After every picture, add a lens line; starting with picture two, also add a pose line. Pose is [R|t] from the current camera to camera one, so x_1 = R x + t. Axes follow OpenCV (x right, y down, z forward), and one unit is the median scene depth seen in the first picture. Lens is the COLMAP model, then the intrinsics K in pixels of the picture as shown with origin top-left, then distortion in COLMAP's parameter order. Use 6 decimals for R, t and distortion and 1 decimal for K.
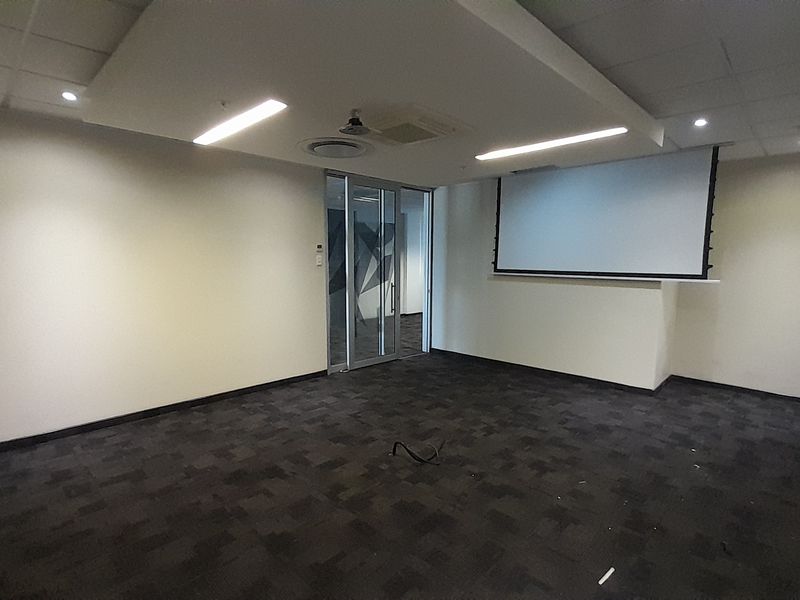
lens RADIAL K [[417.7, 0, 399.3], [0, 417.7, 301.2], [0, 0, 1]] dist [0.019575, -0.012685]
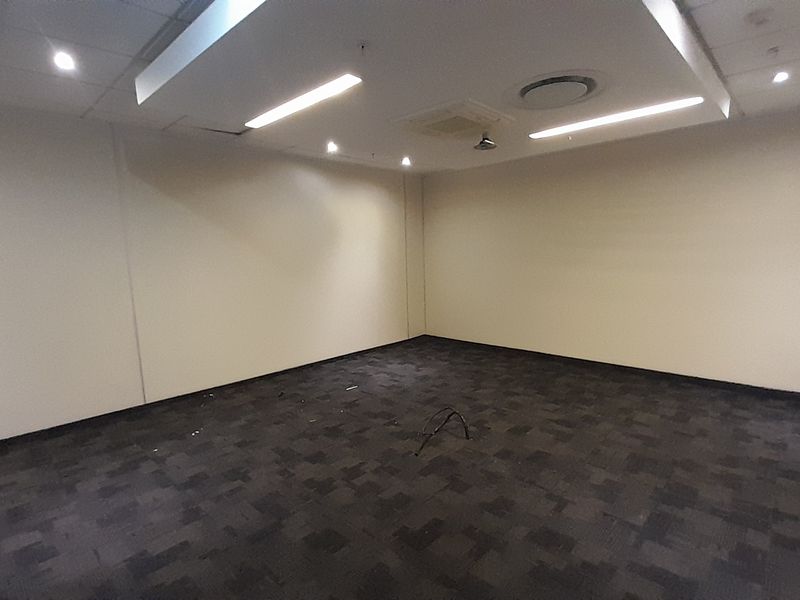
lens RADIAL K [[417.7, 0, 400.4], [0, 417.7, 301.6], [0, 0, 1]] dist [0.019575, -0.012685]
pose [[-0.999748, 0.021653, -0.005882, 0.137000], [0.019777, 0.974207, 0.224787, -0.169111], [0.010598, 0.224614, -0.974390, 1.775108]]
